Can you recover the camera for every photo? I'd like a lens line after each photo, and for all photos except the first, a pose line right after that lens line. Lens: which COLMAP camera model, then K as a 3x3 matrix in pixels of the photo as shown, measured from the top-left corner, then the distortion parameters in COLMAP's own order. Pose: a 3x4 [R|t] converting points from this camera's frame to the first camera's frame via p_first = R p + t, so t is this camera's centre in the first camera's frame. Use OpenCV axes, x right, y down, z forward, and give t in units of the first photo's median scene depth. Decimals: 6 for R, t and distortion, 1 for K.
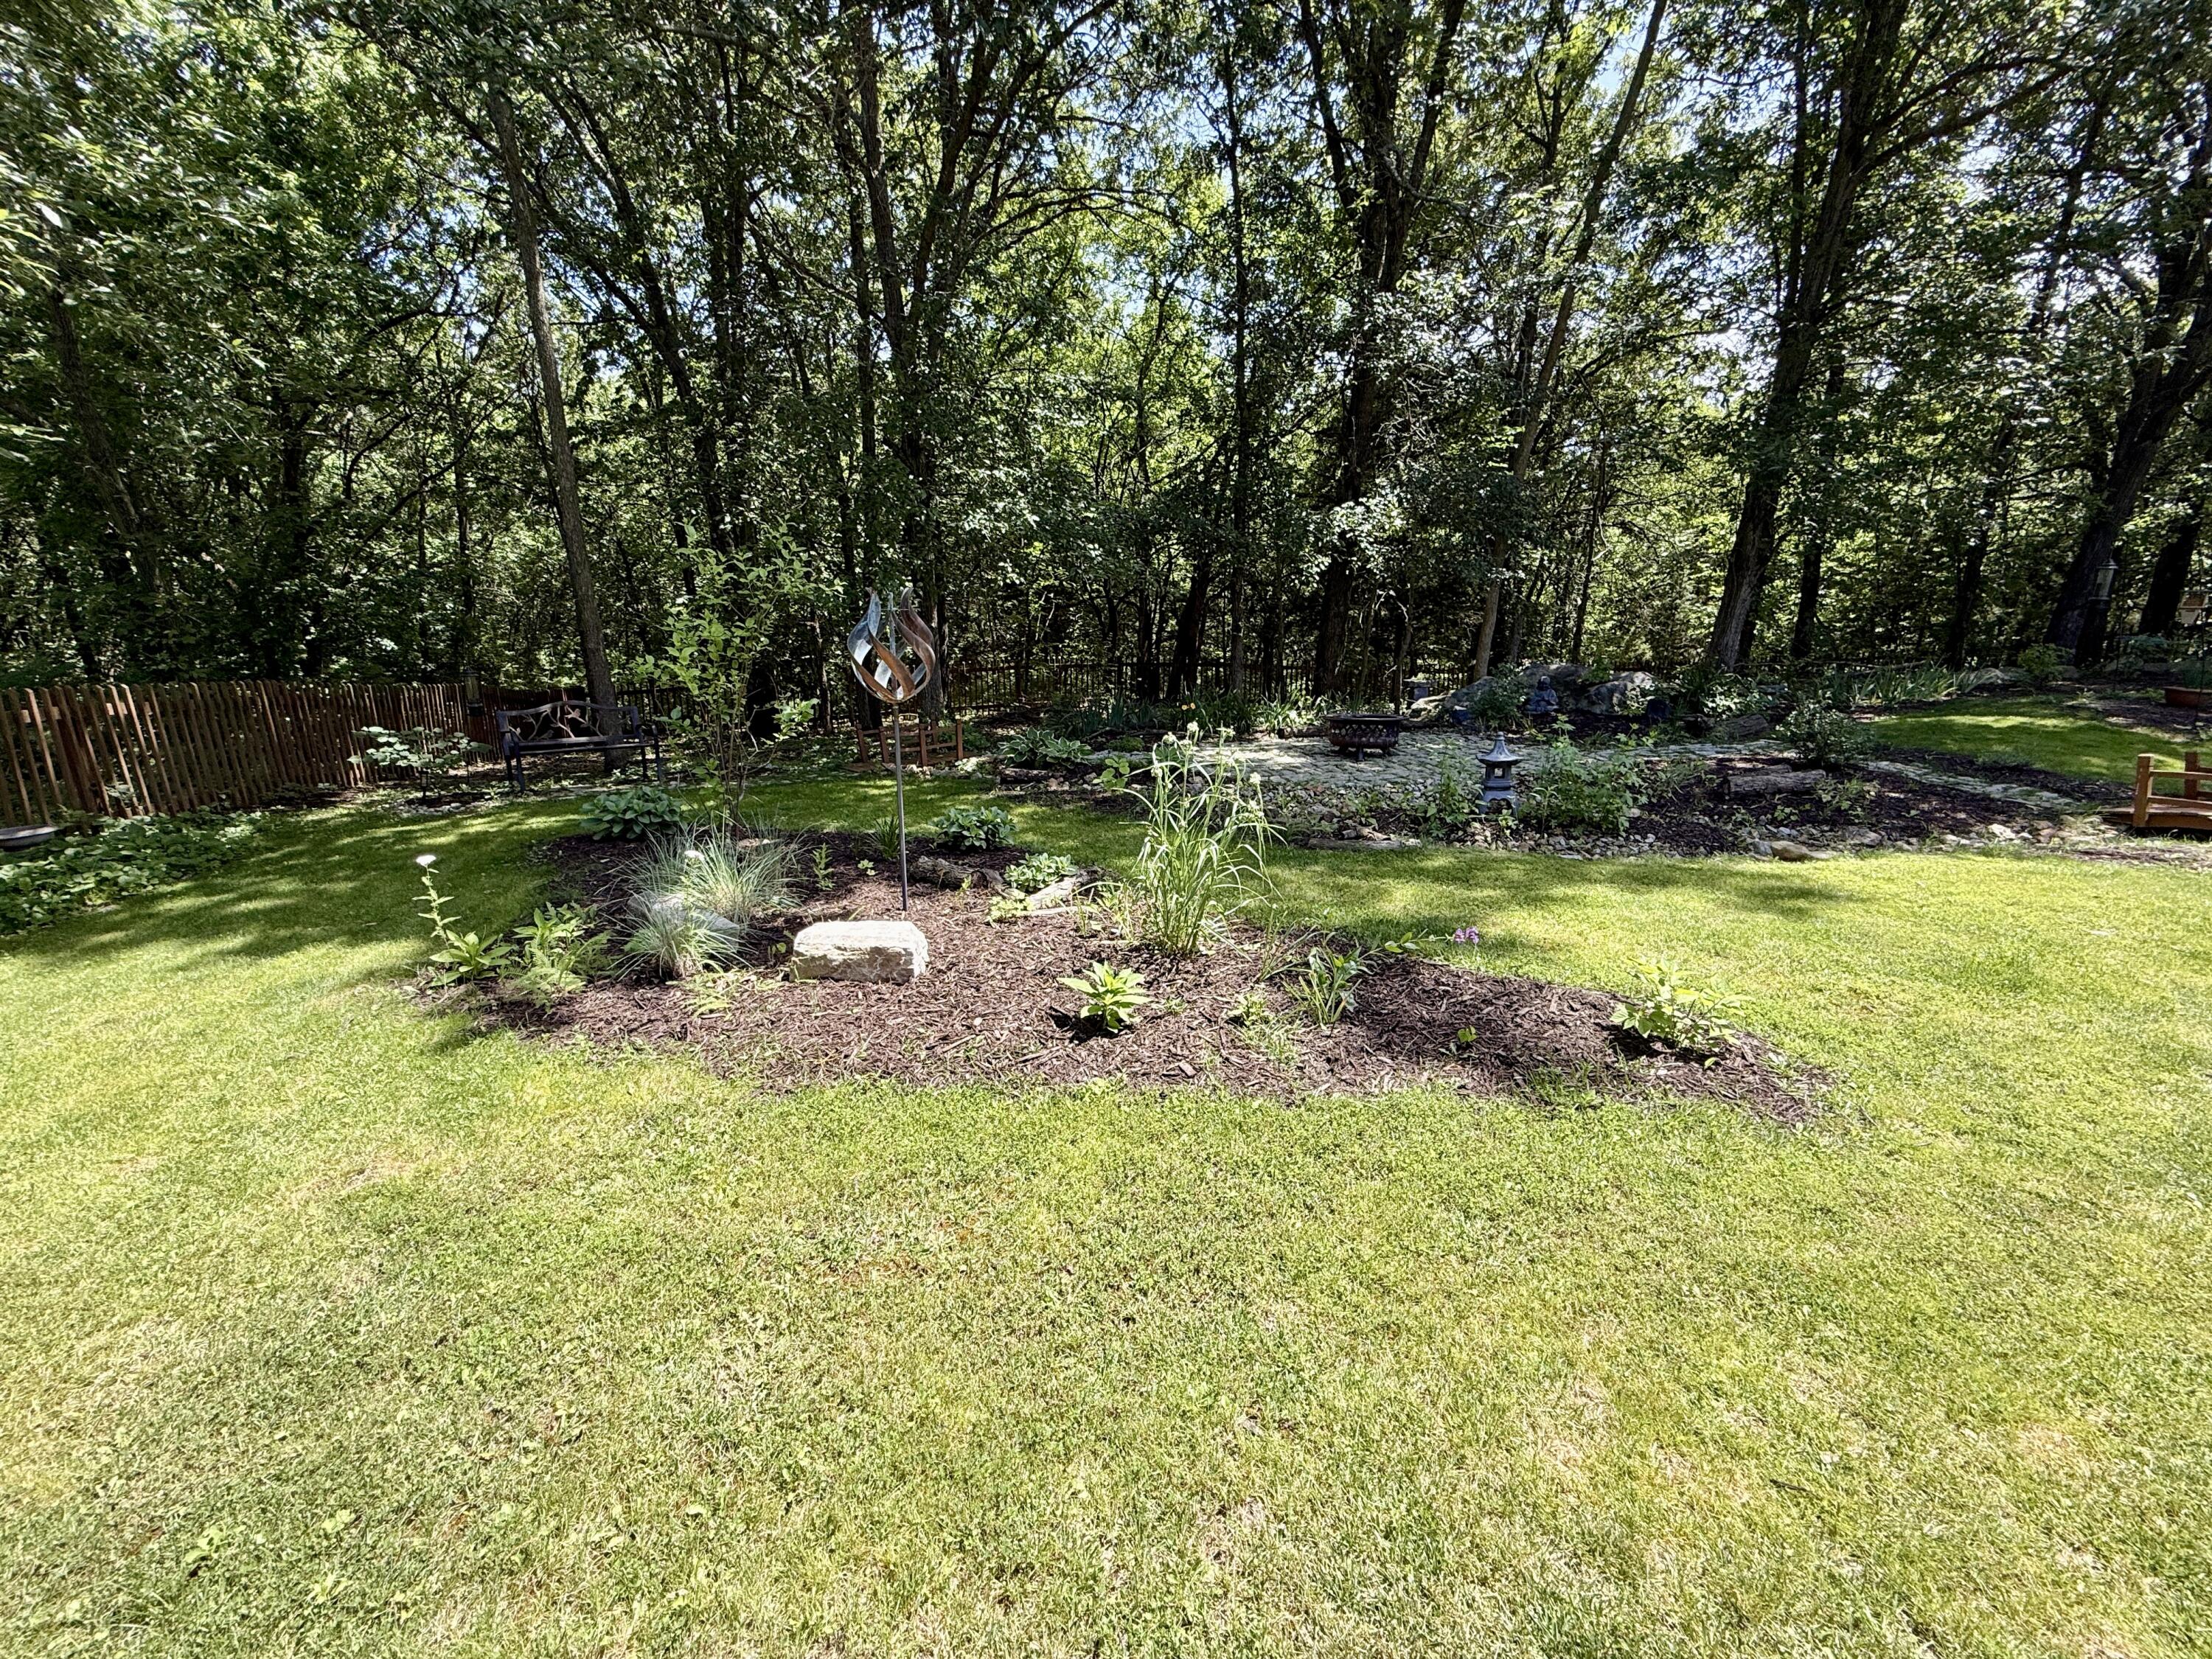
lens RADIAL K [[874.8, 0, 1106.0], [0, 874.8, 829.5], [0, 0, 1]] dist [-0.001852, -0.000049]
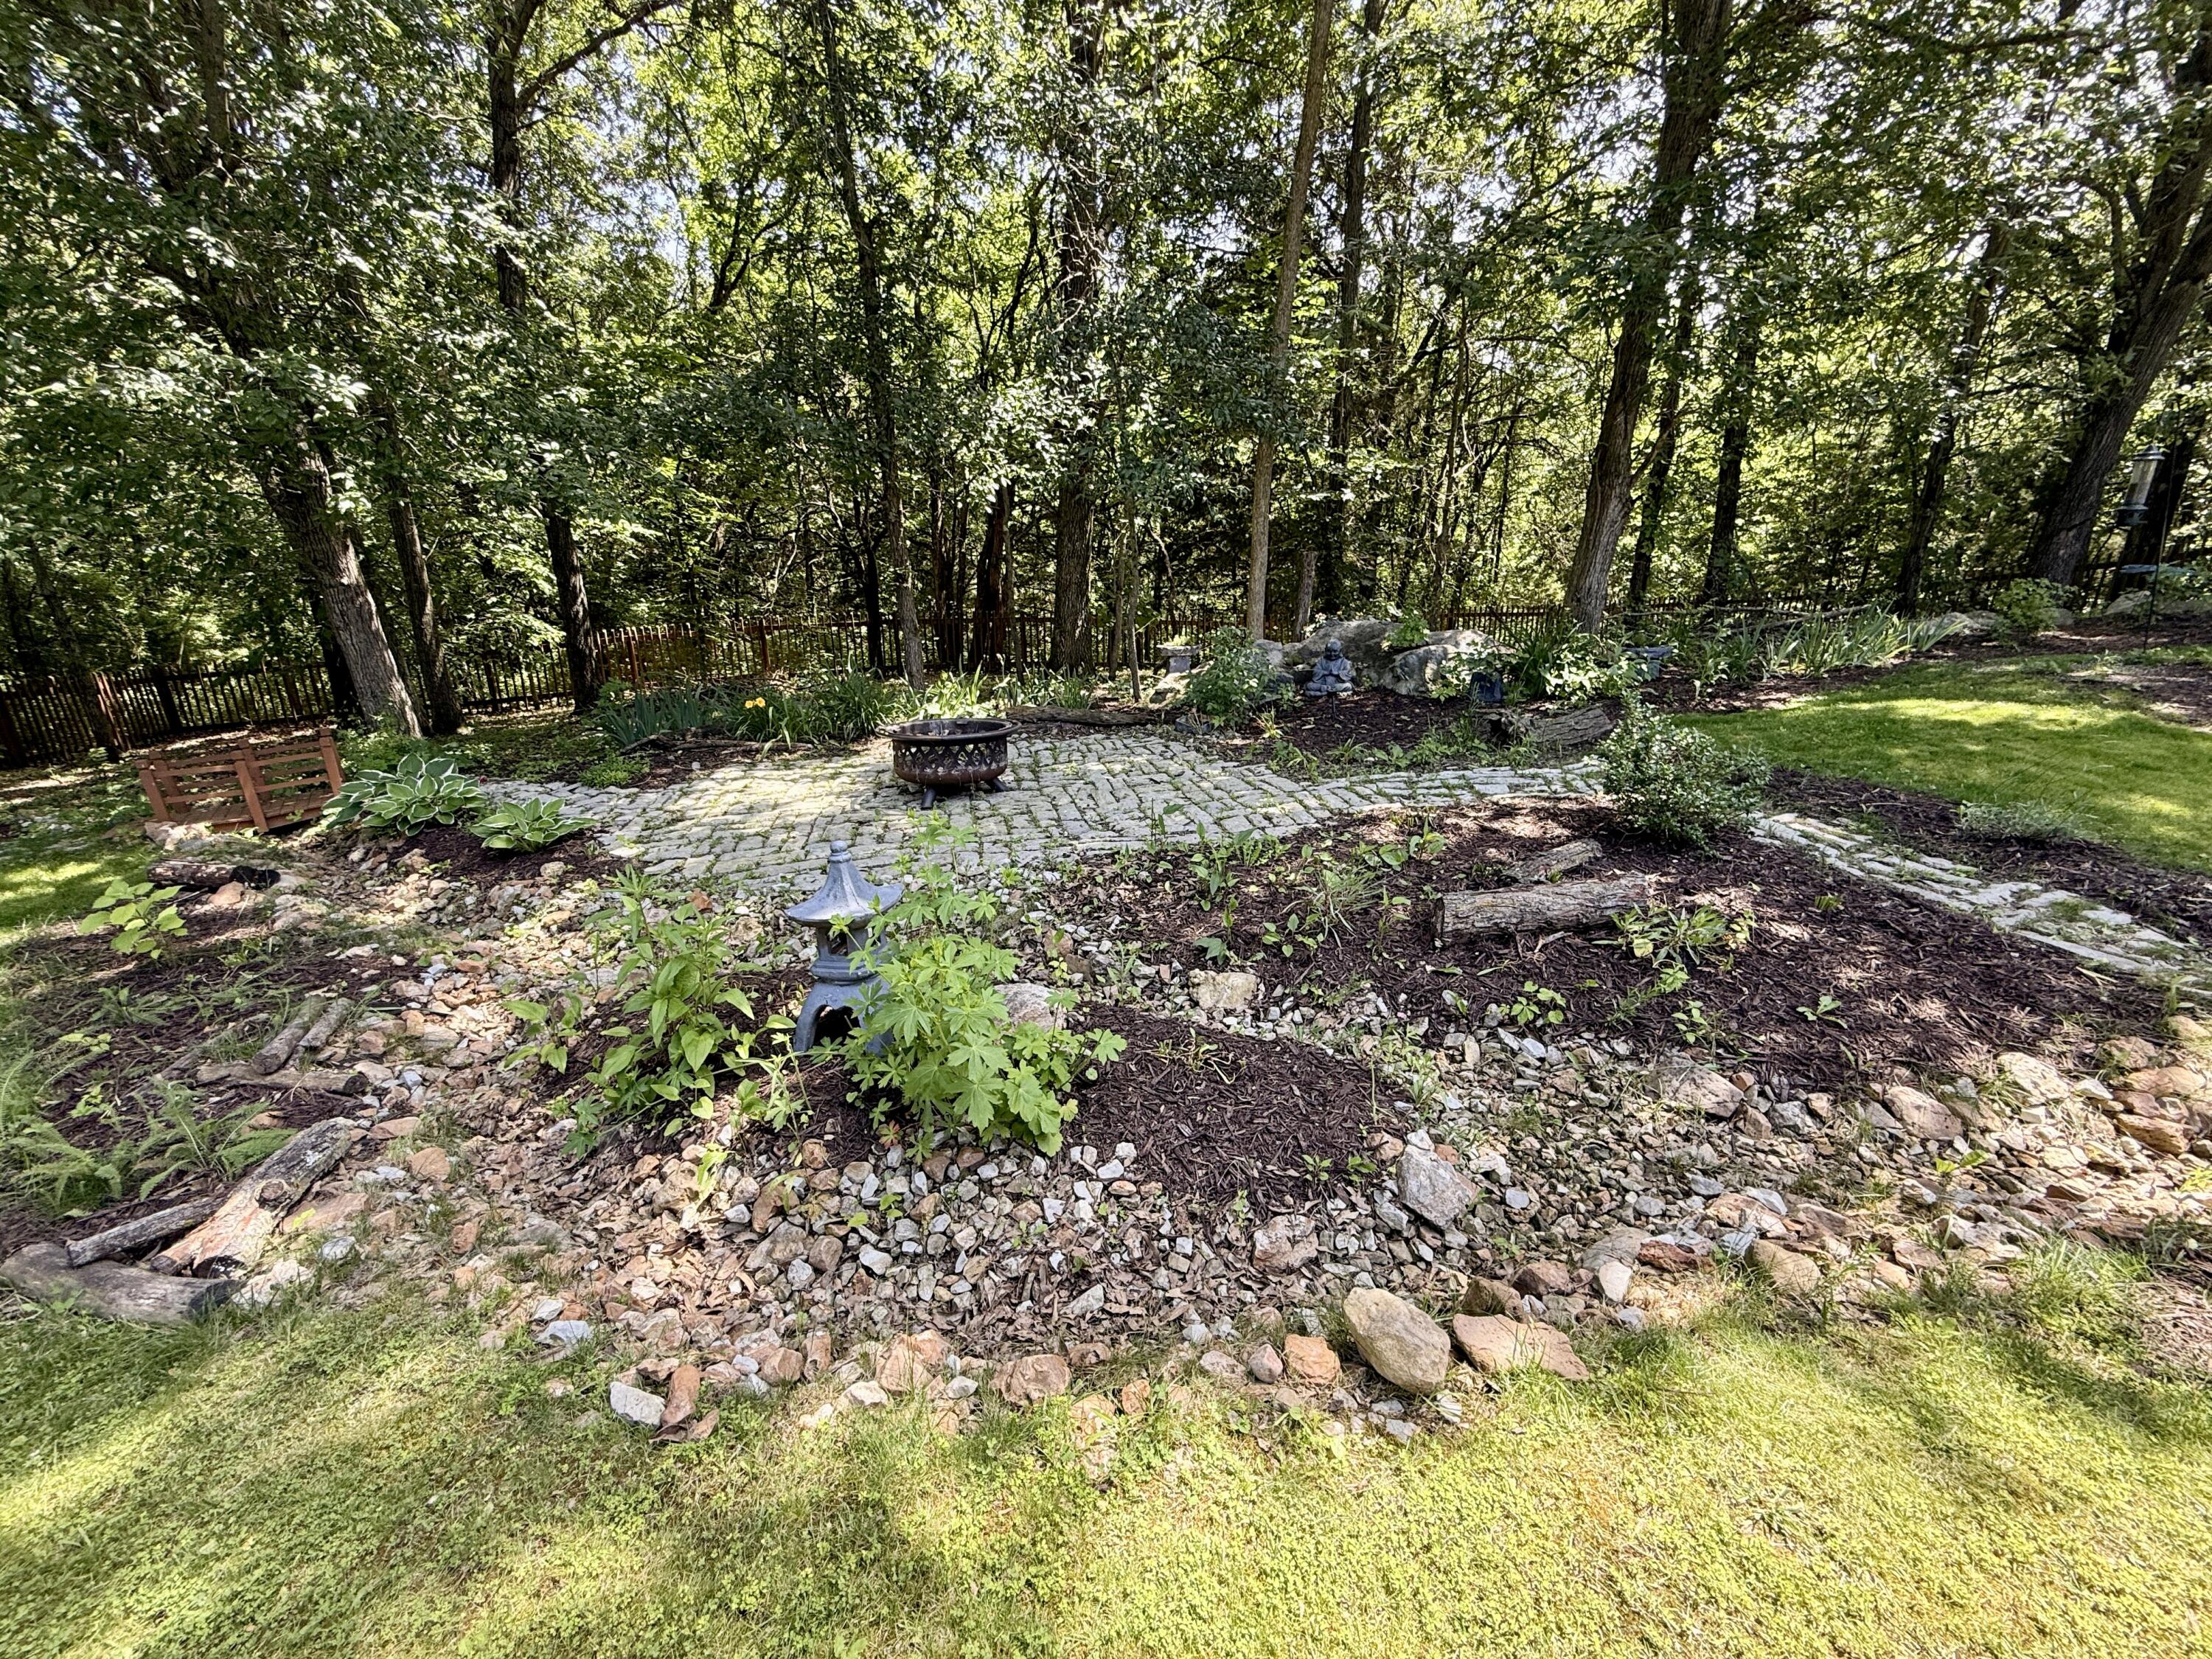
lens RADIAL K [[874.8, 0, 1106.0], [0, 874.8, 829.5], [0, 0, 1]] dist [-0.001852, -0.000049]
pose [[0.998955, -0.027207, 0.036726, 0.318111], [0.024950, 0.997852, 0.060568, -0.078087], [-0.038295, -0.059588, 0.997488, 0.336334]]
